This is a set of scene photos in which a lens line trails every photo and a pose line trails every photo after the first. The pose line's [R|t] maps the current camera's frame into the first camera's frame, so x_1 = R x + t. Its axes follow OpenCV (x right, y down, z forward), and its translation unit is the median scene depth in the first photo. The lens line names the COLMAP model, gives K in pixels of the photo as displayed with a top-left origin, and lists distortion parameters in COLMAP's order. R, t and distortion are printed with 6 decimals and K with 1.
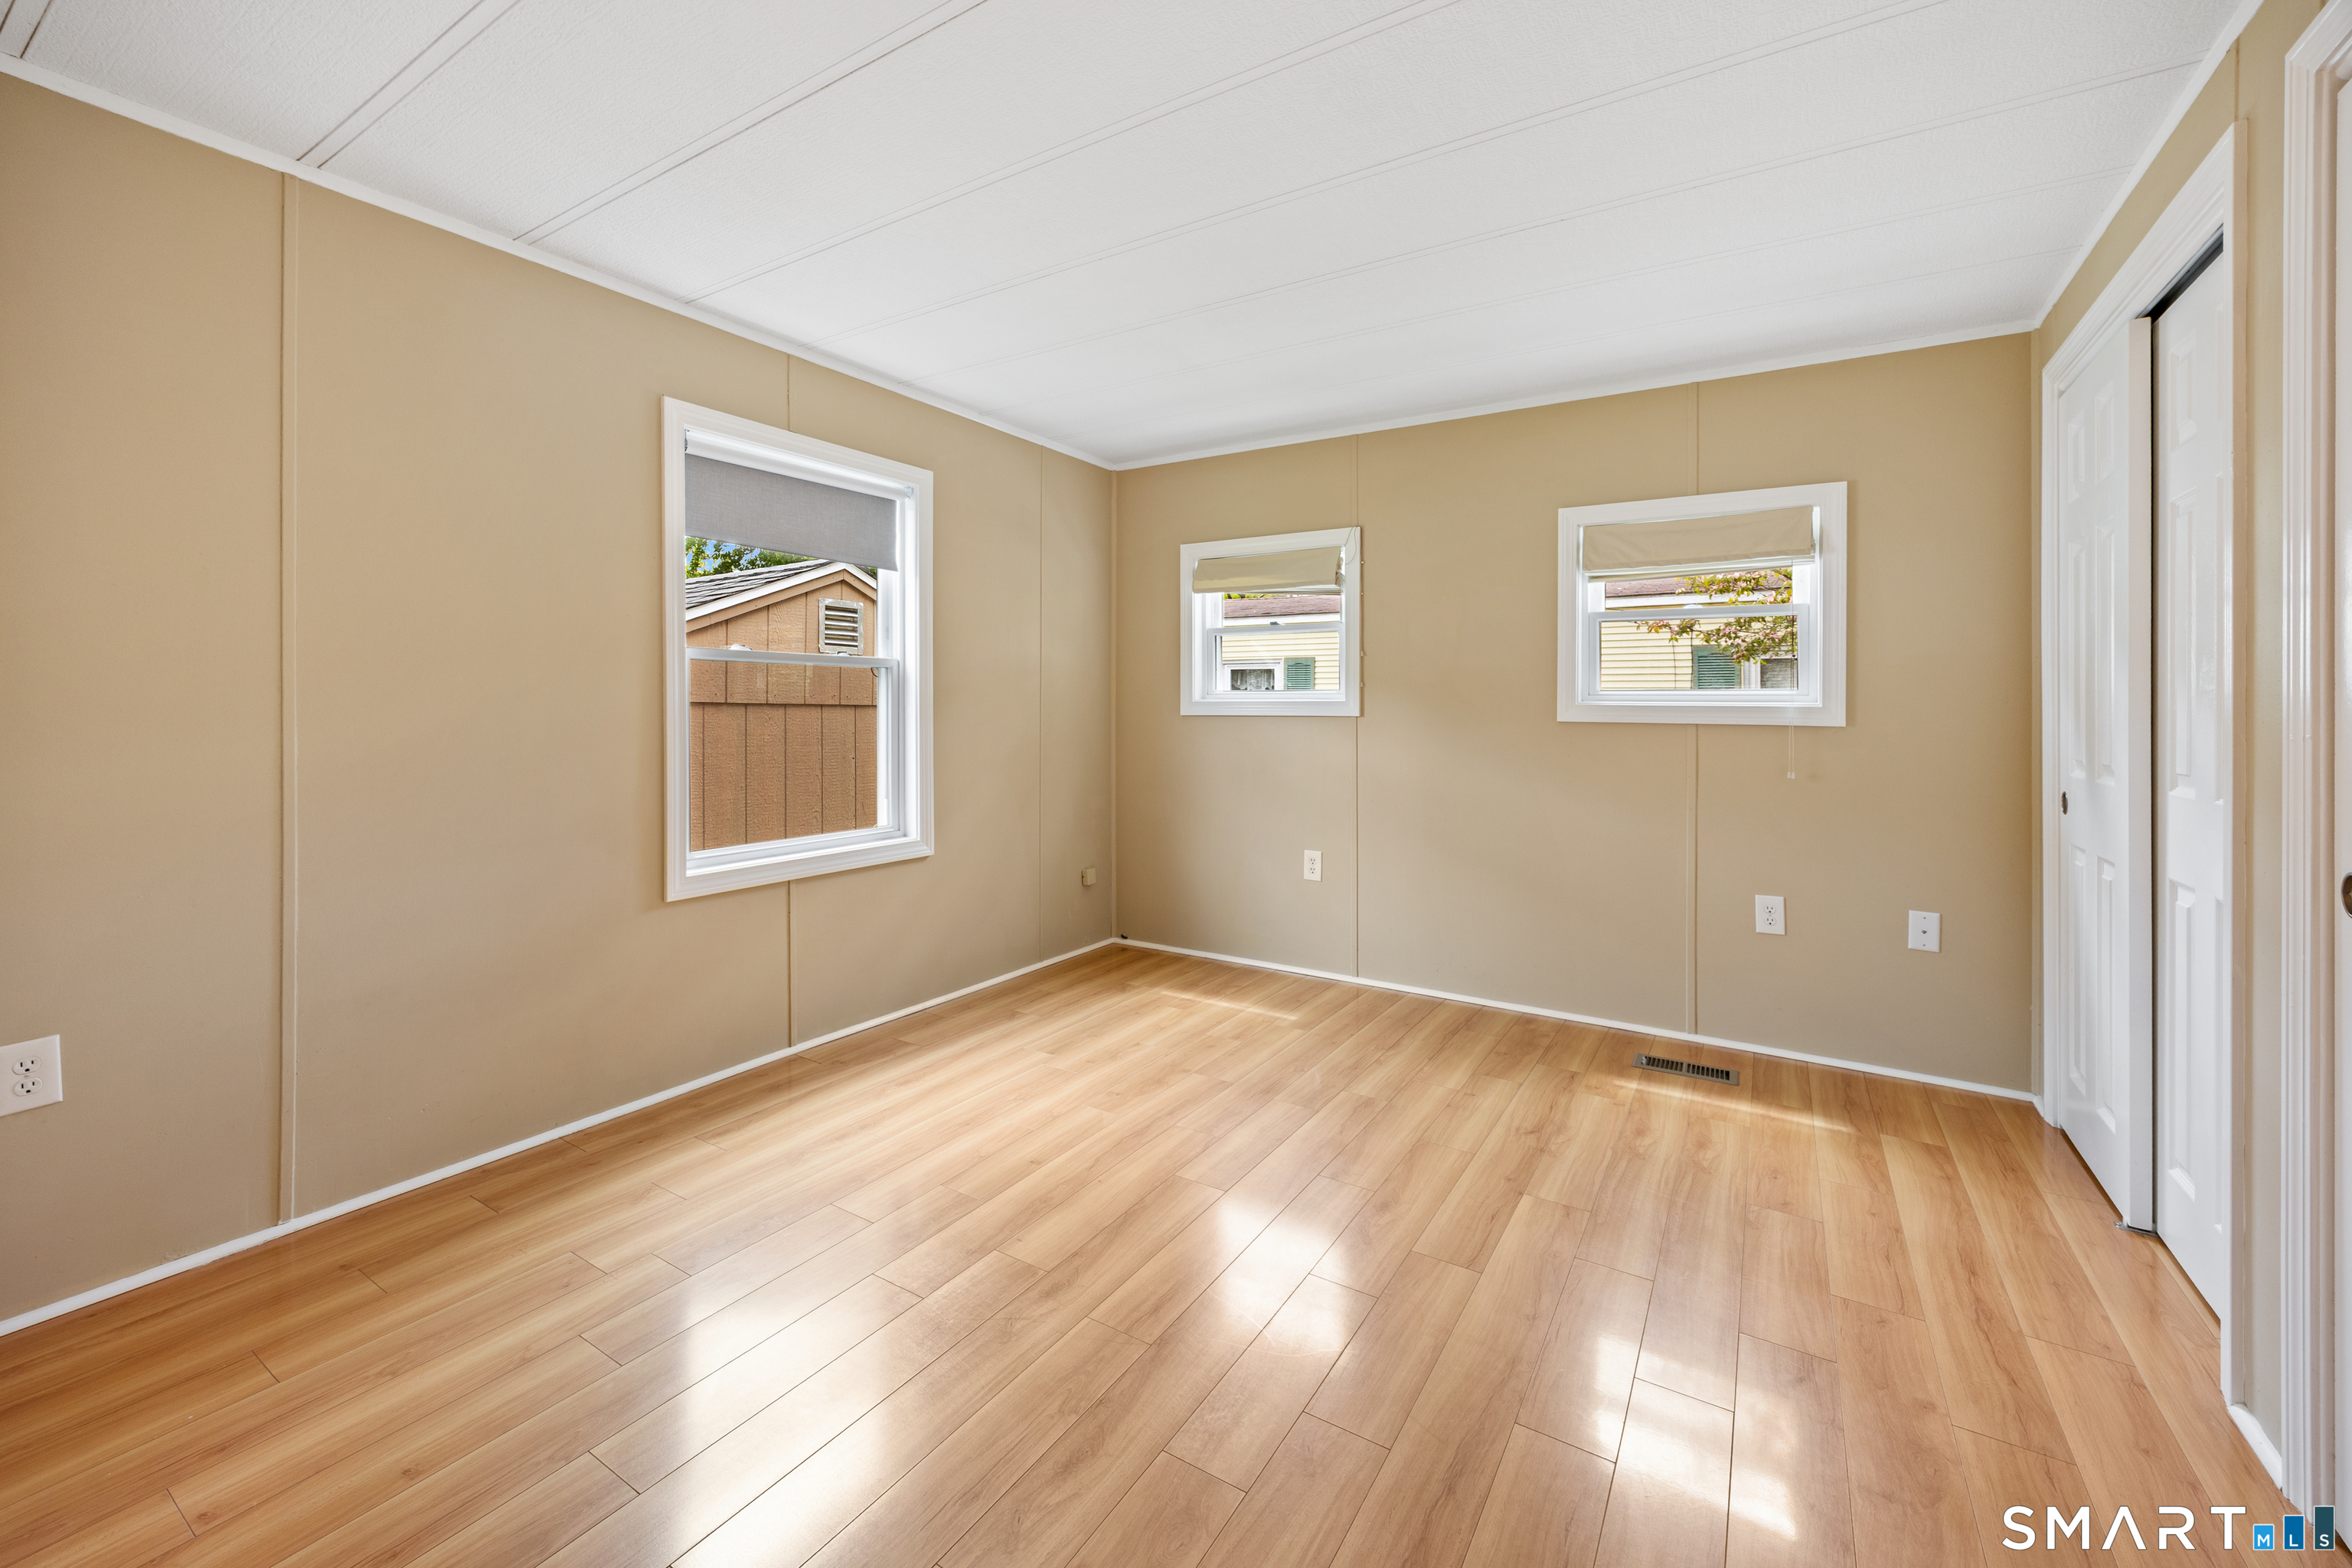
lens RADIAL K [[941.1, 0, 1181.2], [0, 941.1, 707.7], [0, 0, 1]] dist [0.000104, 0.000342]
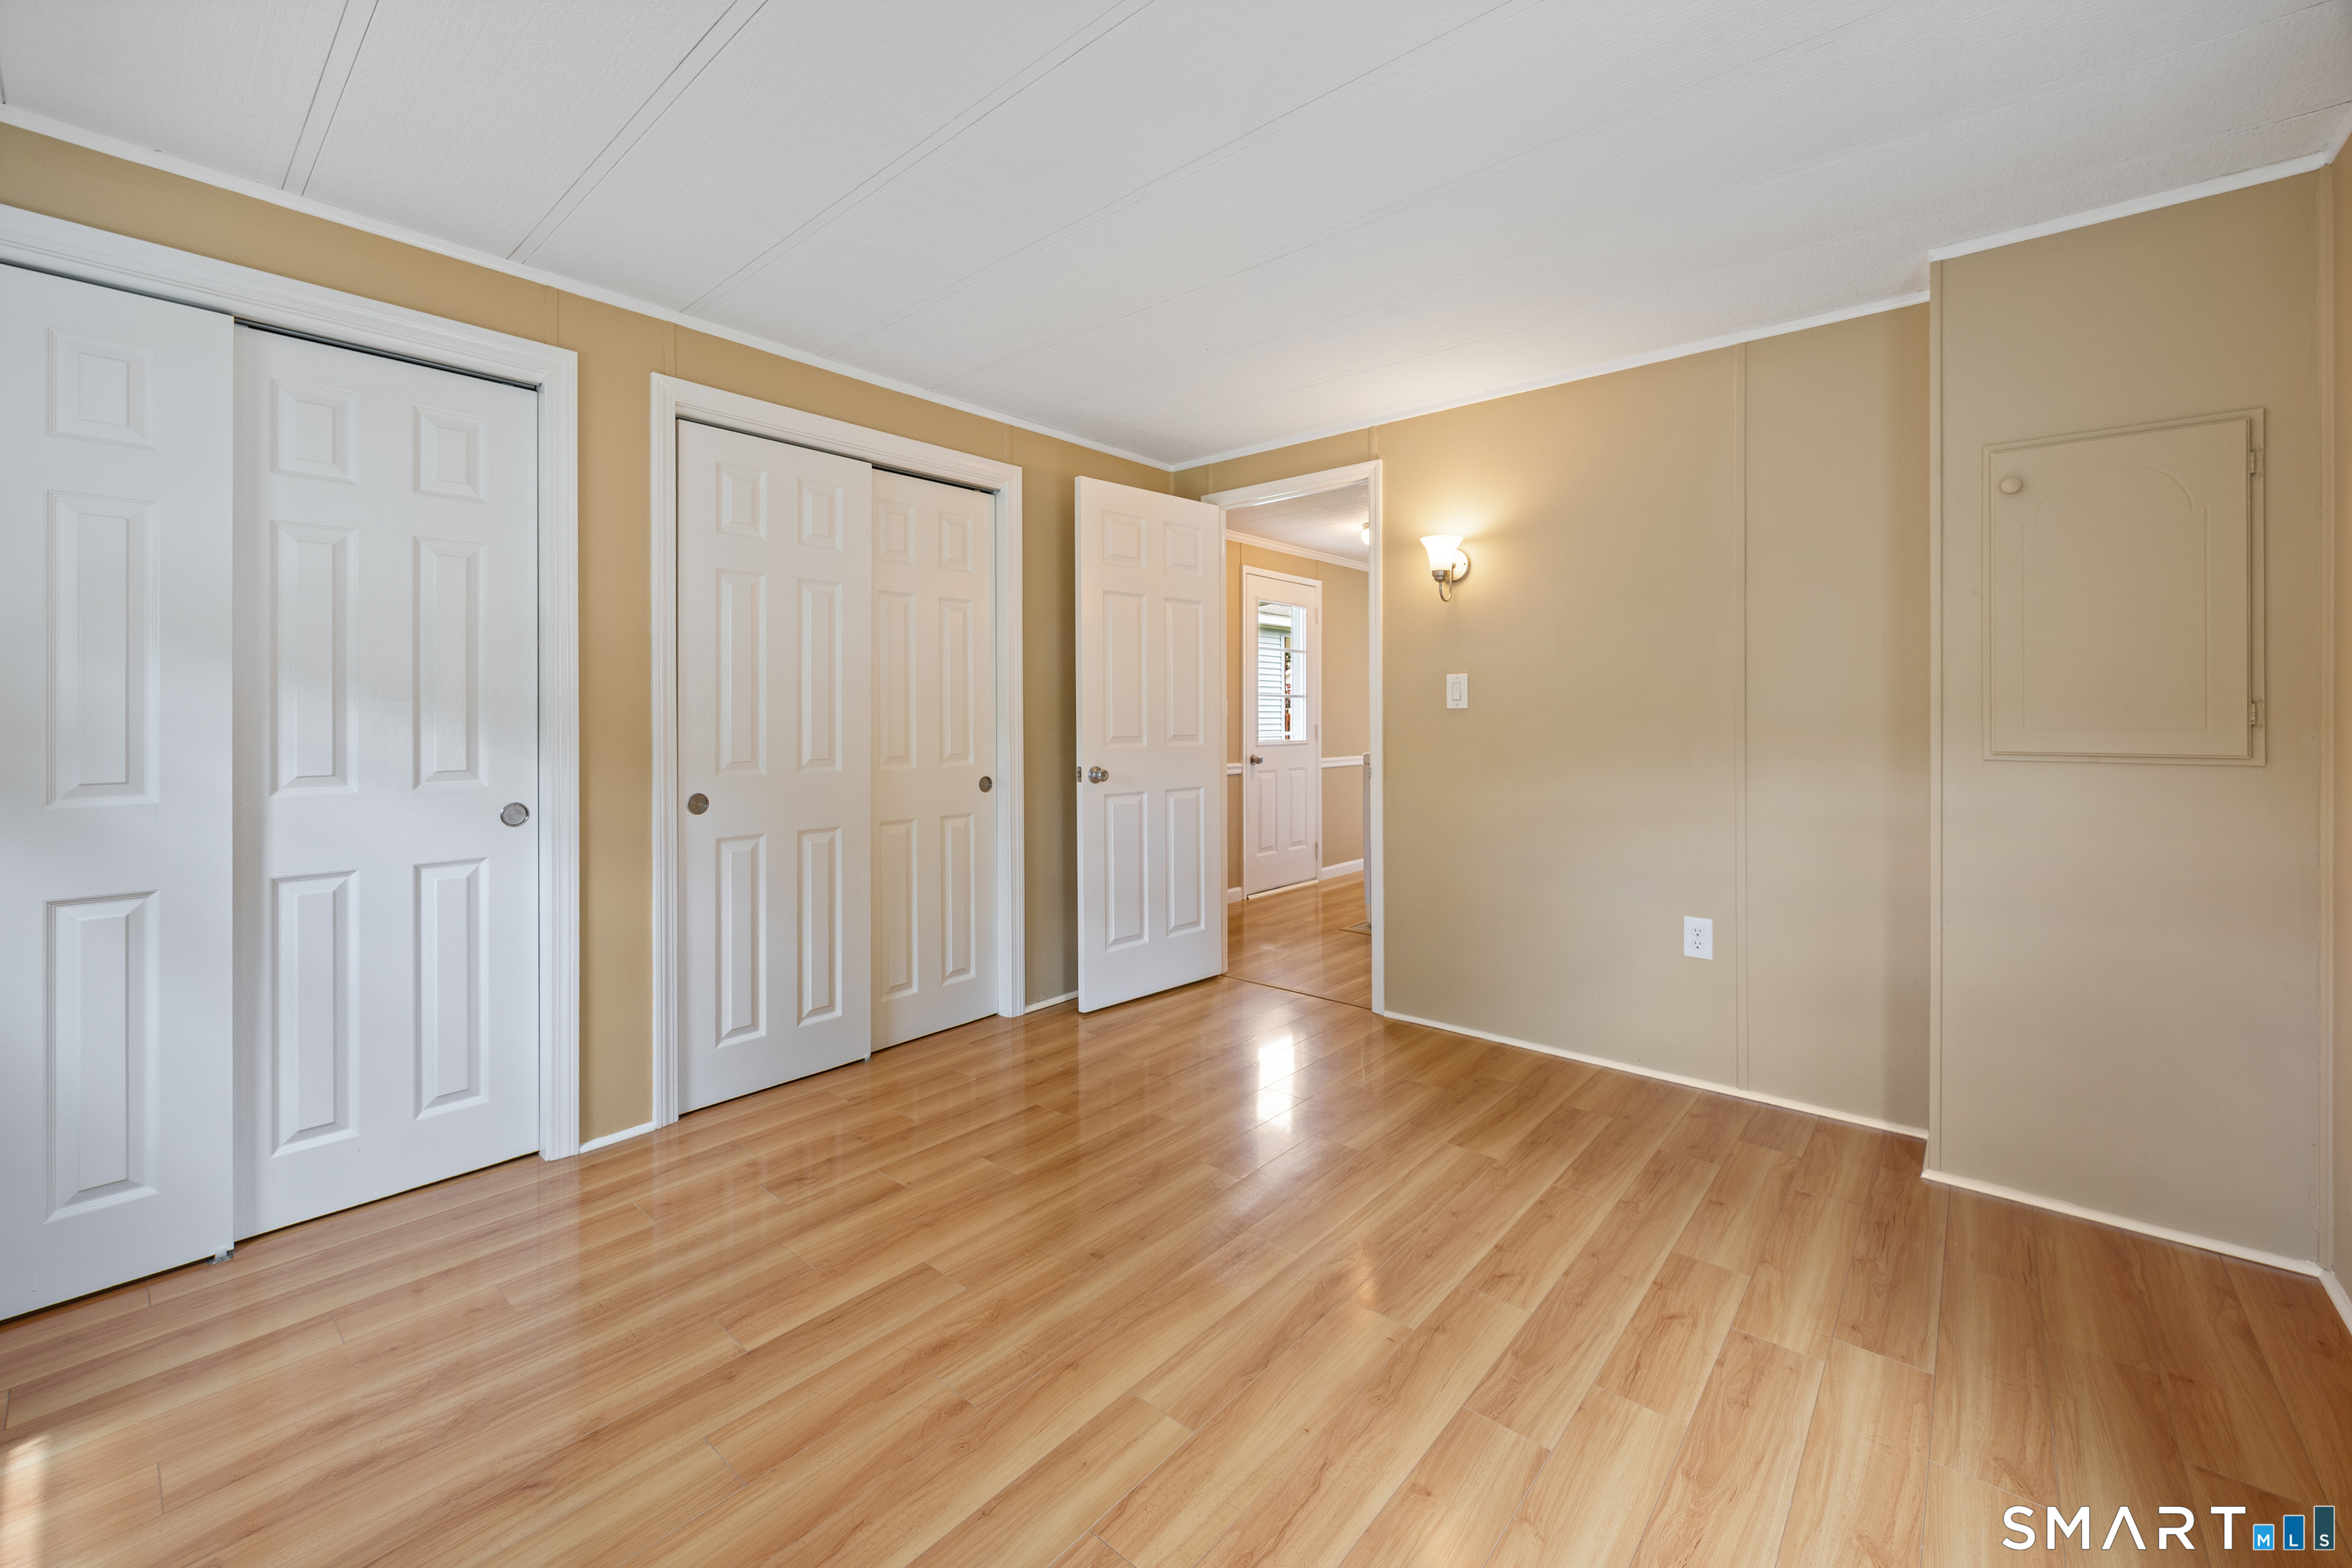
lens RADIAL K [[935.9, 0, 1177.4], [0, 935.9, 718.7], [0, 0, 1]] dist [0.000020, 0.000128]
pose [[-0.988838, -0.005396, 0.148895, -0.068663], [-0.005506, 0.999985, -0.000326, -0.001823], [-0.148891, -0.001143, -0.988853, 1.245707]]
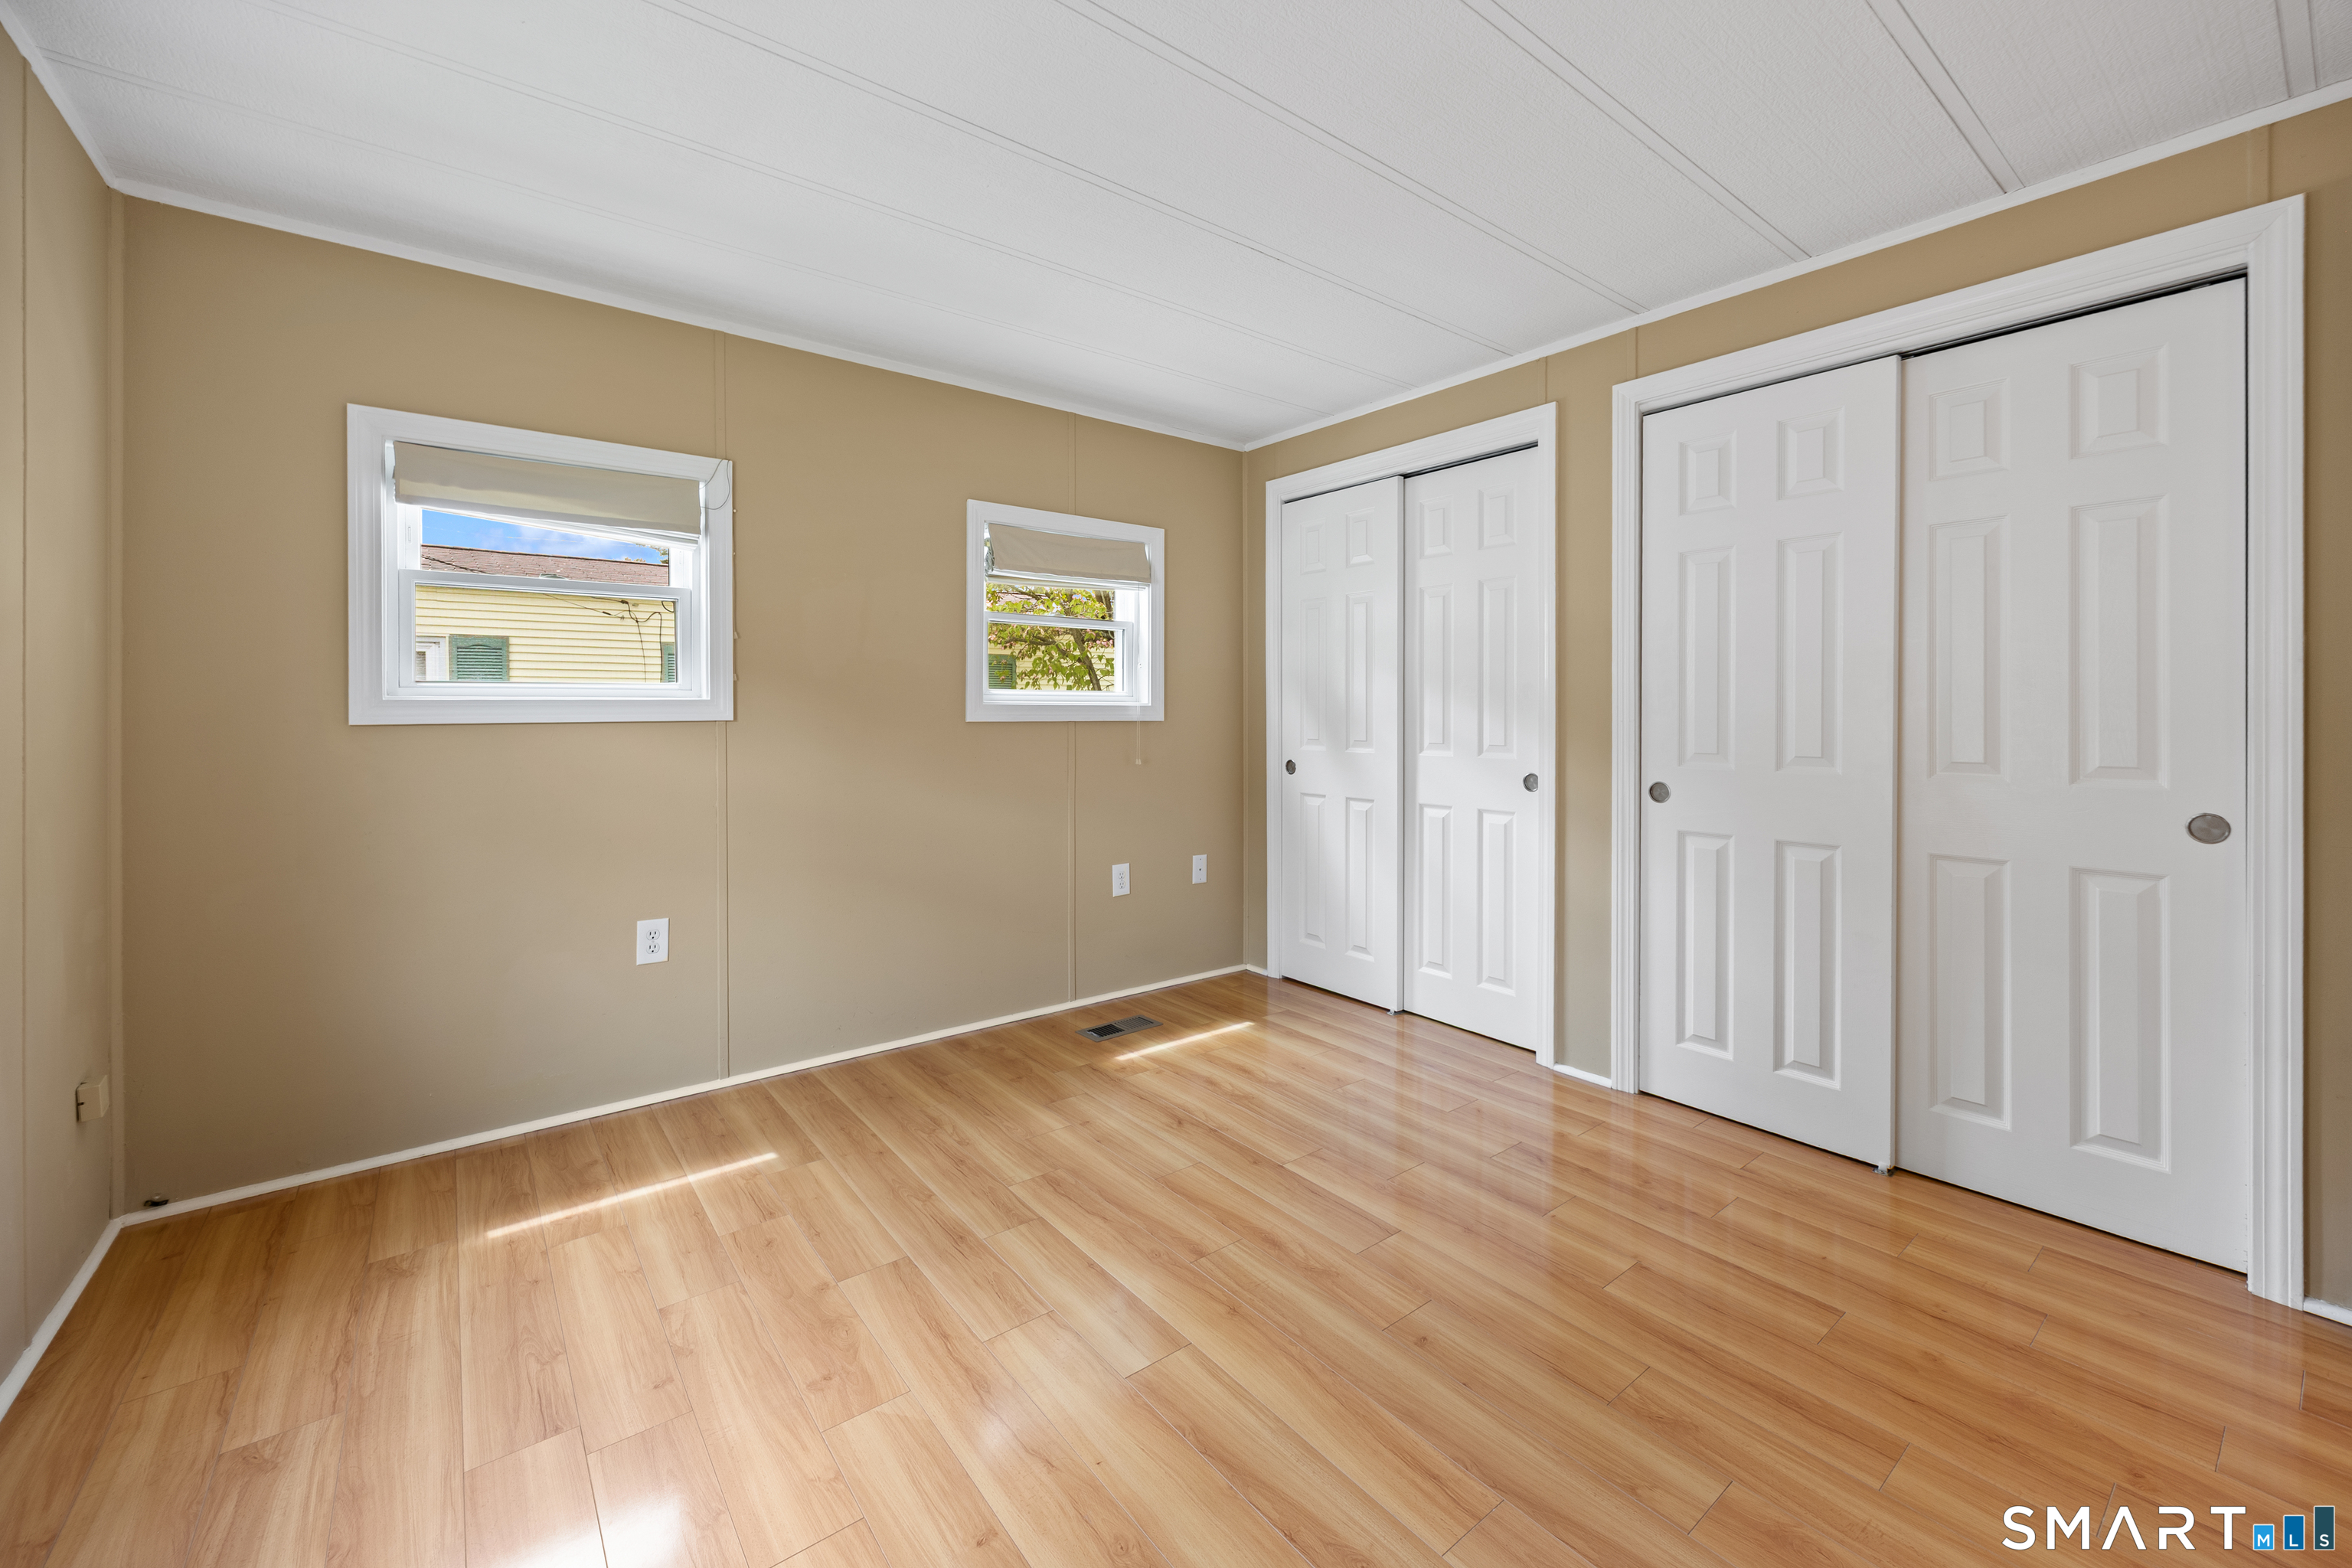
lens RADIAL K [[941.1, 0, 1181.2], [0, 941.1, 707.7], [0, 0, 1]] dist [0.000104, 0.000342]
pose [[0.338245, -0.006683, 0.941034, -0.491361], [0.002448, 0.999978, 0.006221, -0.005778], [-0.941055, 0.000199, 0.338254, 0.546135]]
